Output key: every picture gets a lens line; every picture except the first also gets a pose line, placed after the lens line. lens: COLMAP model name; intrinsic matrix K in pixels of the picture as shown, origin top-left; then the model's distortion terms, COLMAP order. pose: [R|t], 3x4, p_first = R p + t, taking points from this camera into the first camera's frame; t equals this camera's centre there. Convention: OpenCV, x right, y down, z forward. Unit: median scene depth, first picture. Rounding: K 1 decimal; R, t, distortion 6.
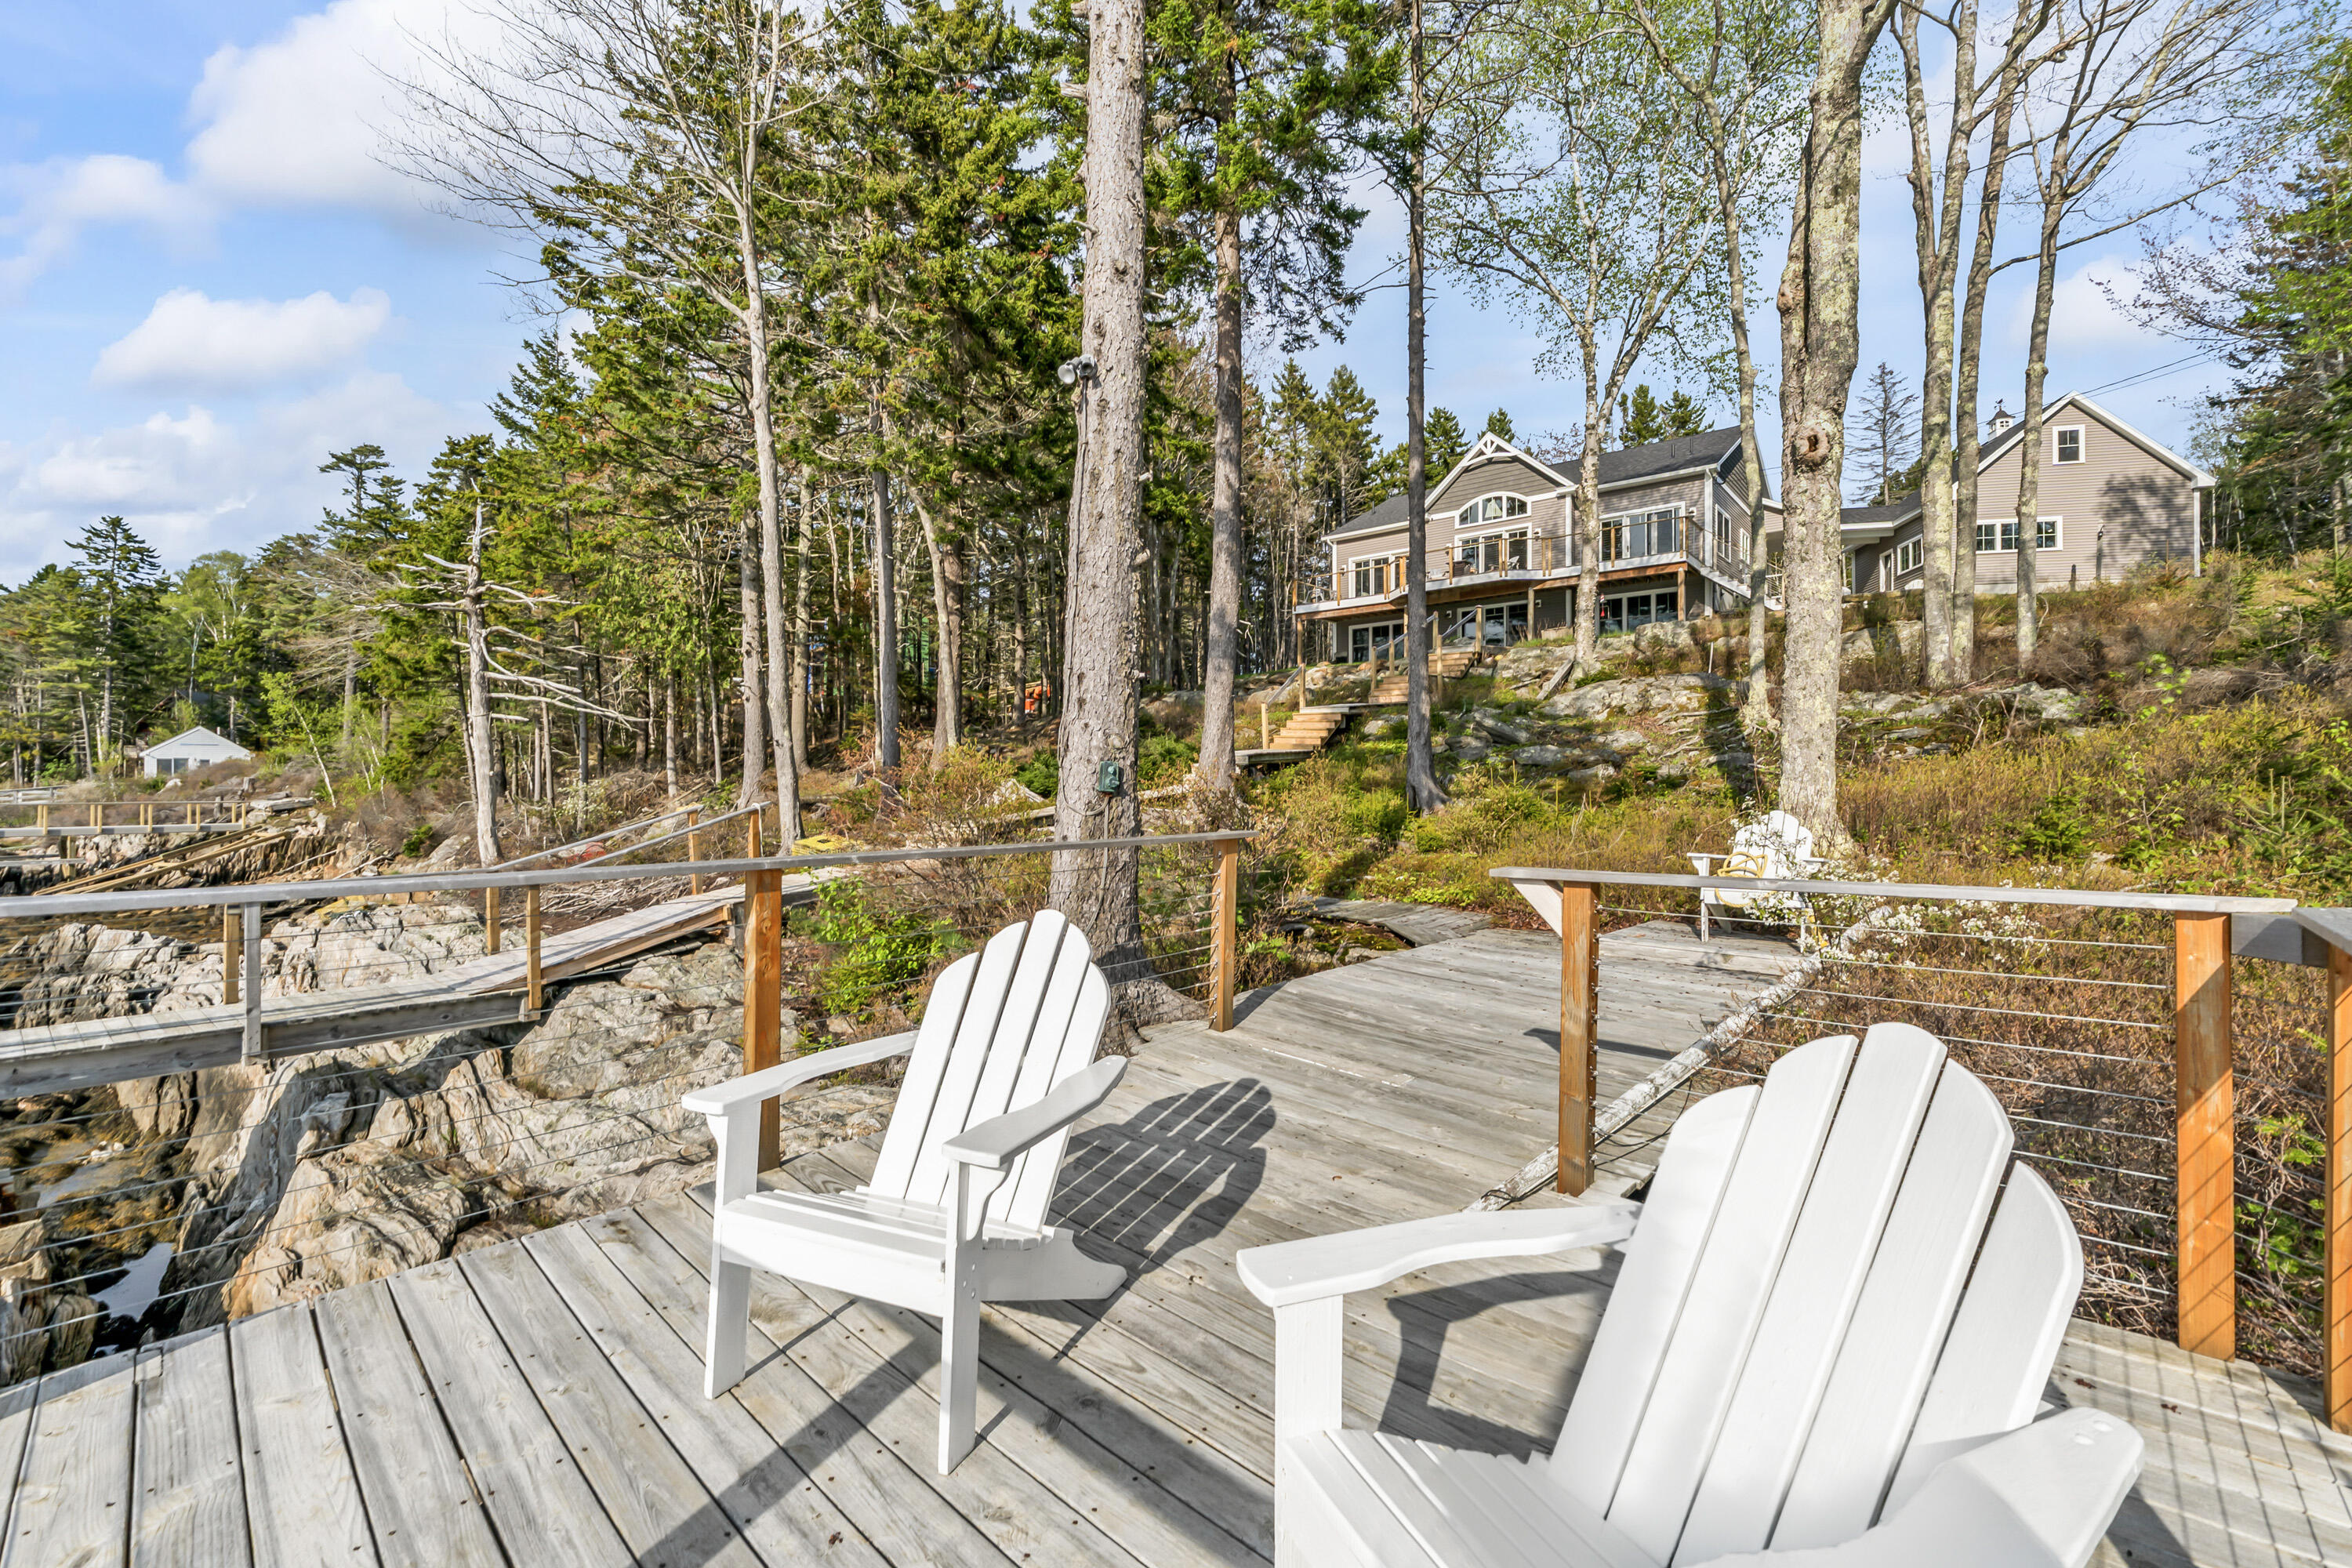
lens RADIAL K [[1012.7, 0, 1176.3], [0, 1012.7, 764.0], [0, 0, 1]] dist [-0.002694, -0.000142]
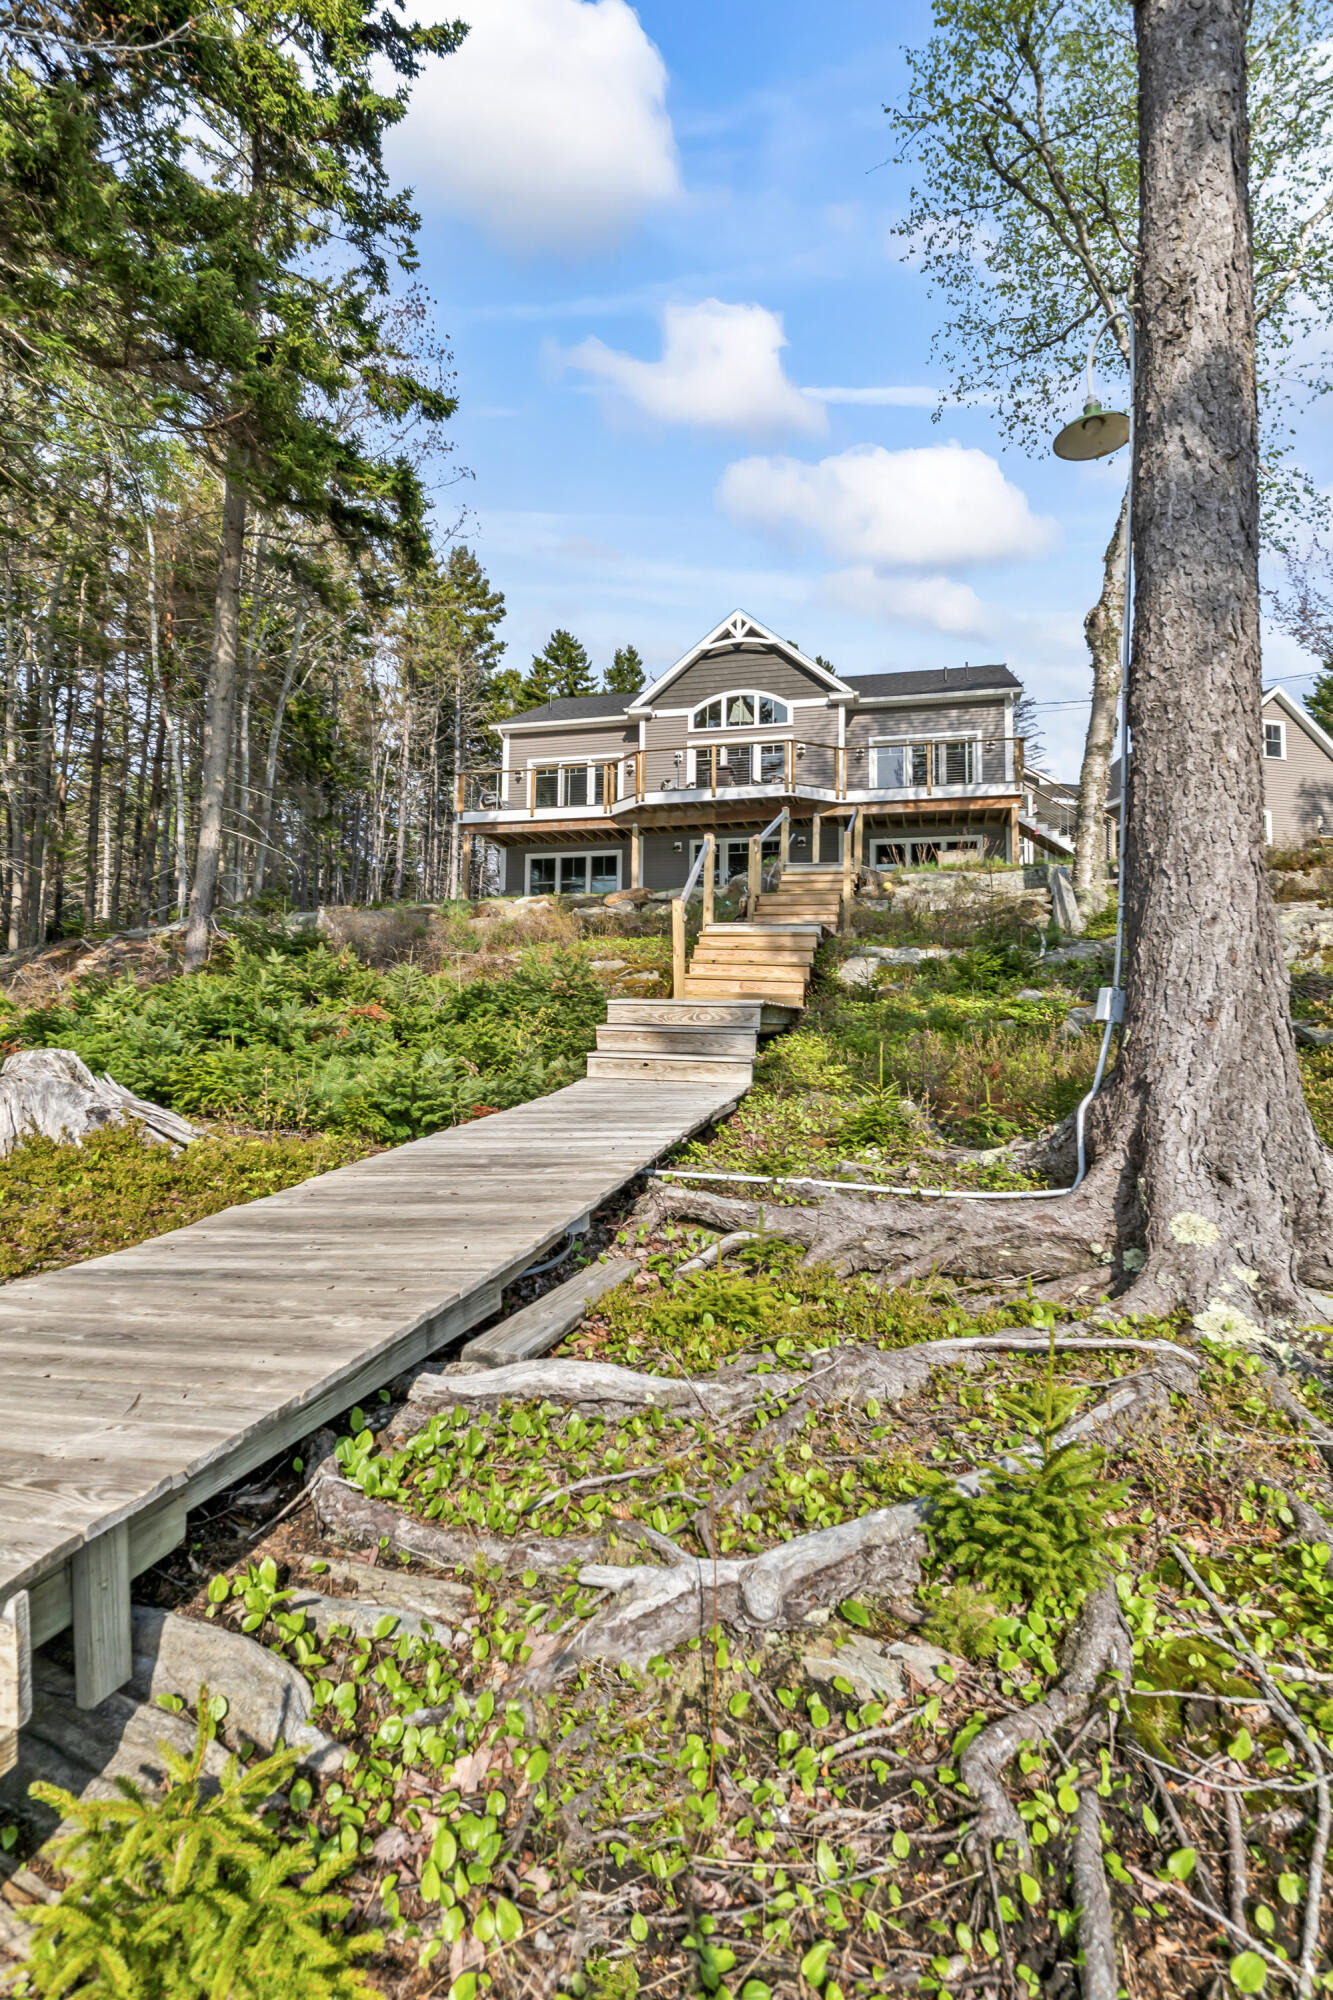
lens RADIAL K [[1057.4, 0, 660.1], [0, 1057.4, 991.9], [0, 0, 1]] dist [0.005554, 0.000427]
pose [[0.894036, 0.052919, 0.444859, -0.076413], [-0.024528, 0.997291, -0.069342, 0.009099], [-0.447324, 0.051083, 0.892912, 0.348302]]
